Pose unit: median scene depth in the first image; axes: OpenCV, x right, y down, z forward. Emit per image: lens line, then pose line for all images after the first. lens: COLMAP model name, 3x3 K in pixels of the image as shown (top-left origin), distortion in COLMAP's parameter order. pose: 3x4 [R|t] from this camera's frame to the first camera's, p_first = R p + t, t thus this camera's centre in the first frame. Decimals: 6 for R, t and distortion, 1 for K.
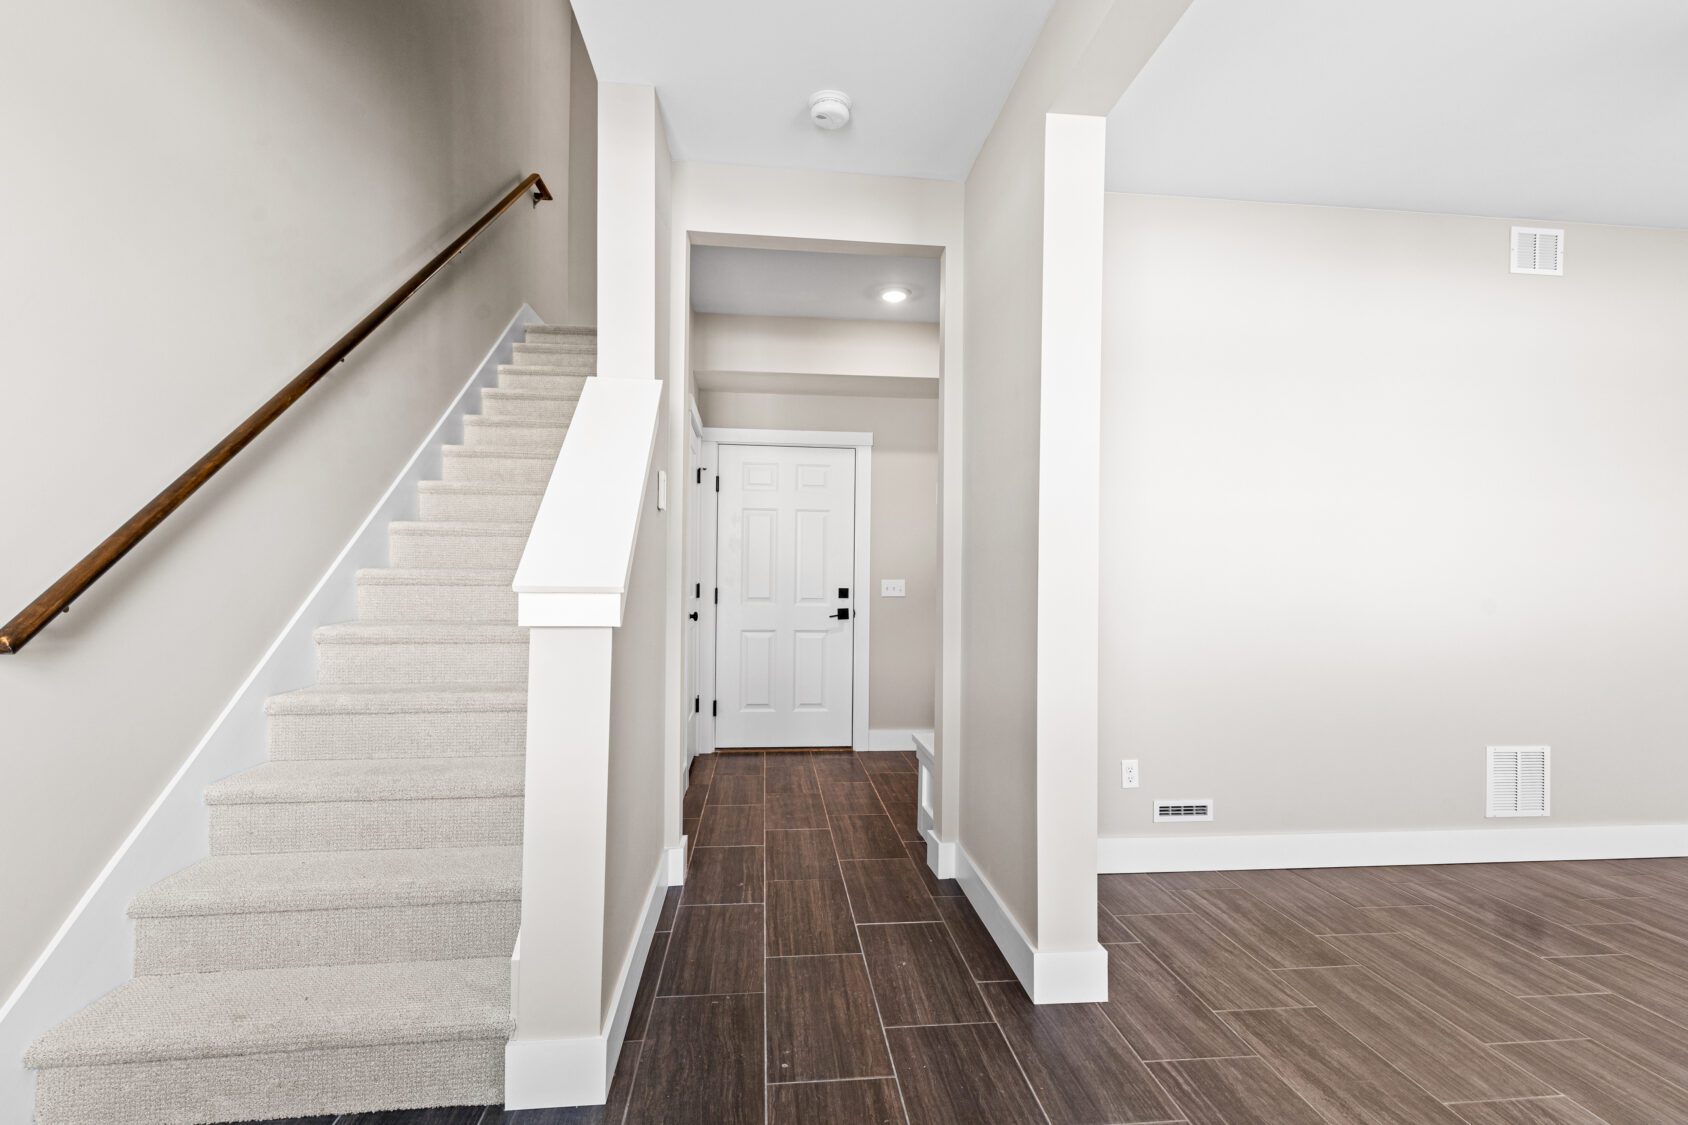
lens RADIAL K [[783.2, 0, 841.5], [0, 783.2, 601.6], [0, 0, 1]] dist [-0.000587, -0.000419]
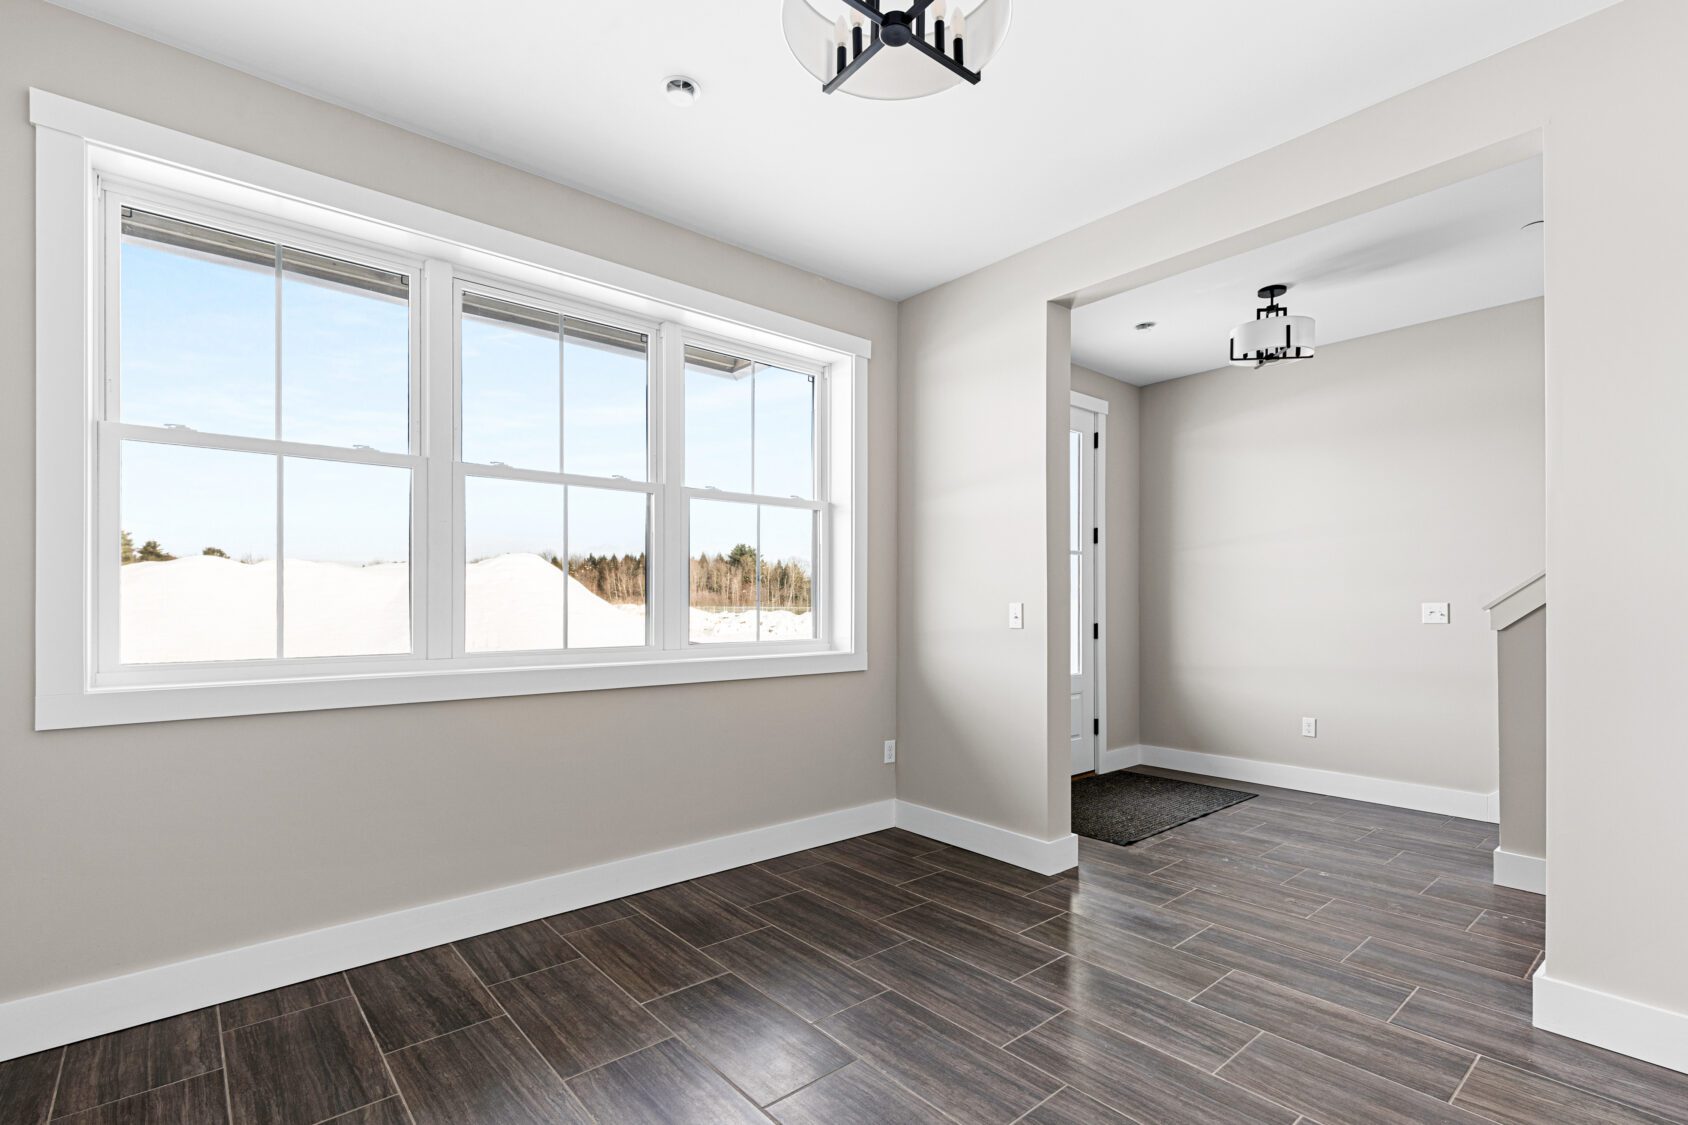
lens RADIAL K [[783.2, 0, 841.5], [0, 783.2, 601.6], [0, 0, 1]] dist [-0.000587, -0.000419]
pose [[-0.827490, -0.010420, -0.561383, 1.767275], [-0.008395, 0.999946, -0.006186, -0.012326], [0.561417, -0.000406, -0.827533, 1.445948]]
